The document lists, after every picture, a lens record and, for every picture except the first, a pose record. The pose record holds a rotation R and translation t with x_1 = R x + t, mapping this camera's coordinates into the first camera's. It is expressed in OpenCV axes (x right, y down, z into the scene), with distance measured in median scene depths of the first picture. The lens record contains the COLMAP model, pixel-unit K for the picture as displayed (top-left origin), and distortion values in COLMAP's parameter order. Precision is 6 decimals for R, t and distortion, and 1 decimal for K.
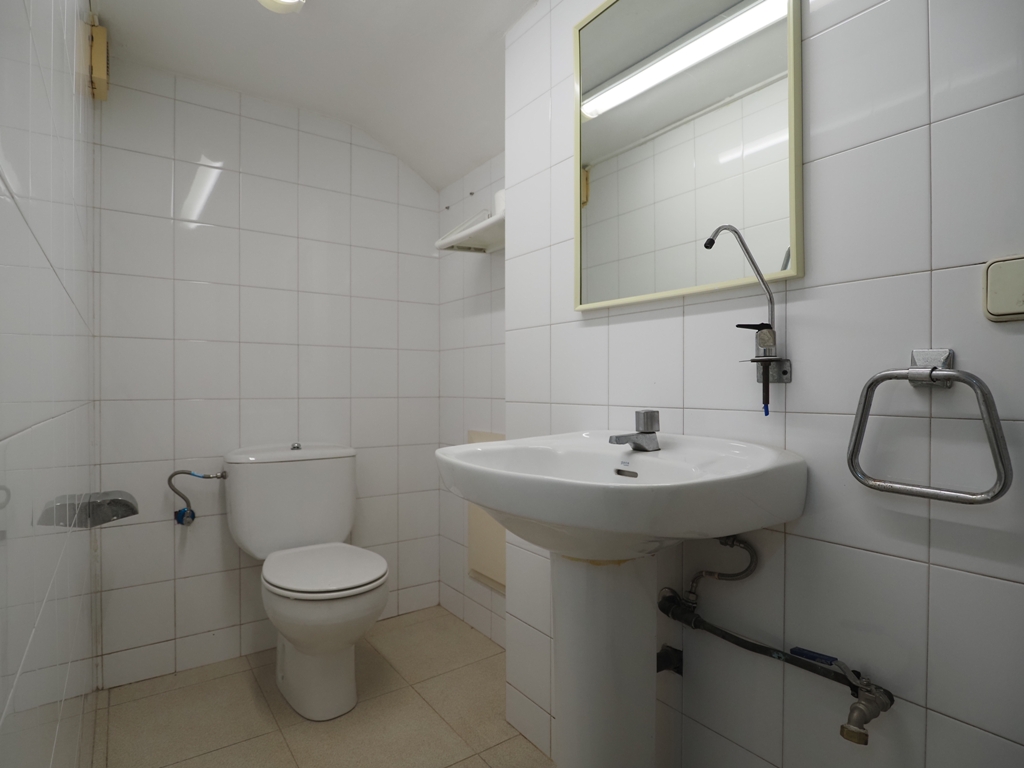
lens RADIAL K [[550.4, 0, 505.0], [0, 550.4, 385.2], [0, 0, 1]] dist [-0.001722, -0.010056]
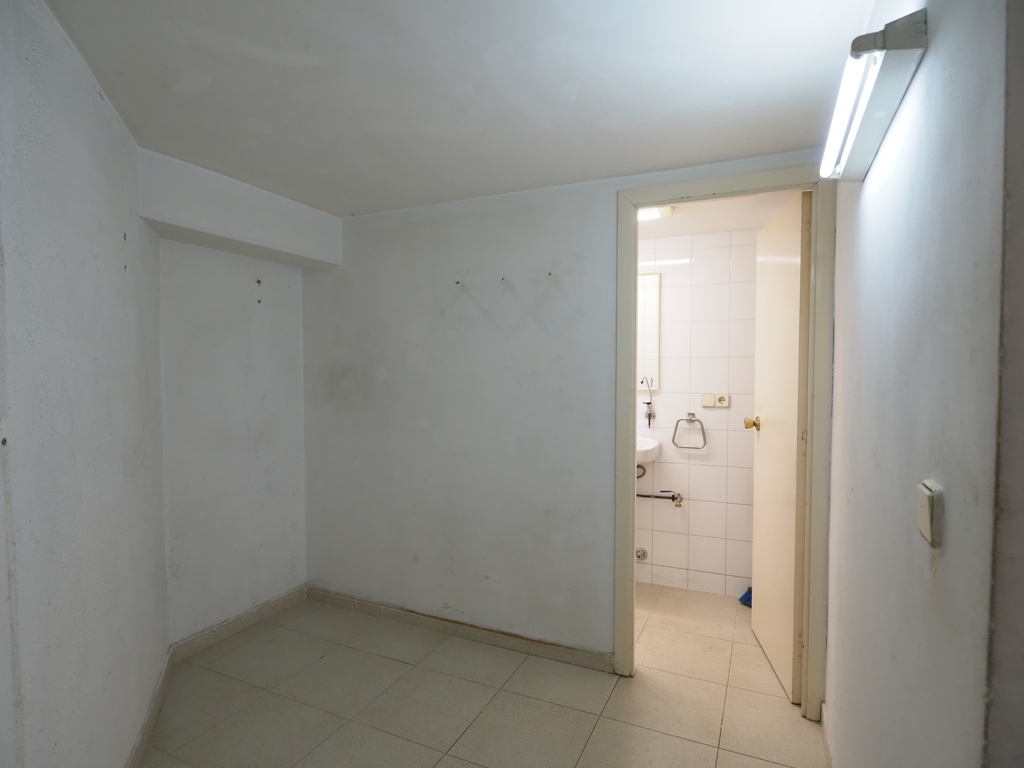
lens RADIAL K [[550.4, 0, 505.0], [0, 550.4, 385.2], [0, 0, 1]] dist [-0.001722, -0.010056]
pose [[0.872394, -0.014515, 0.488587, -2.437568], [0.000750, 0.999598, 0.028356, -0.385793], [-0.488802, -0.024371, 0.872054, -1.910598]]
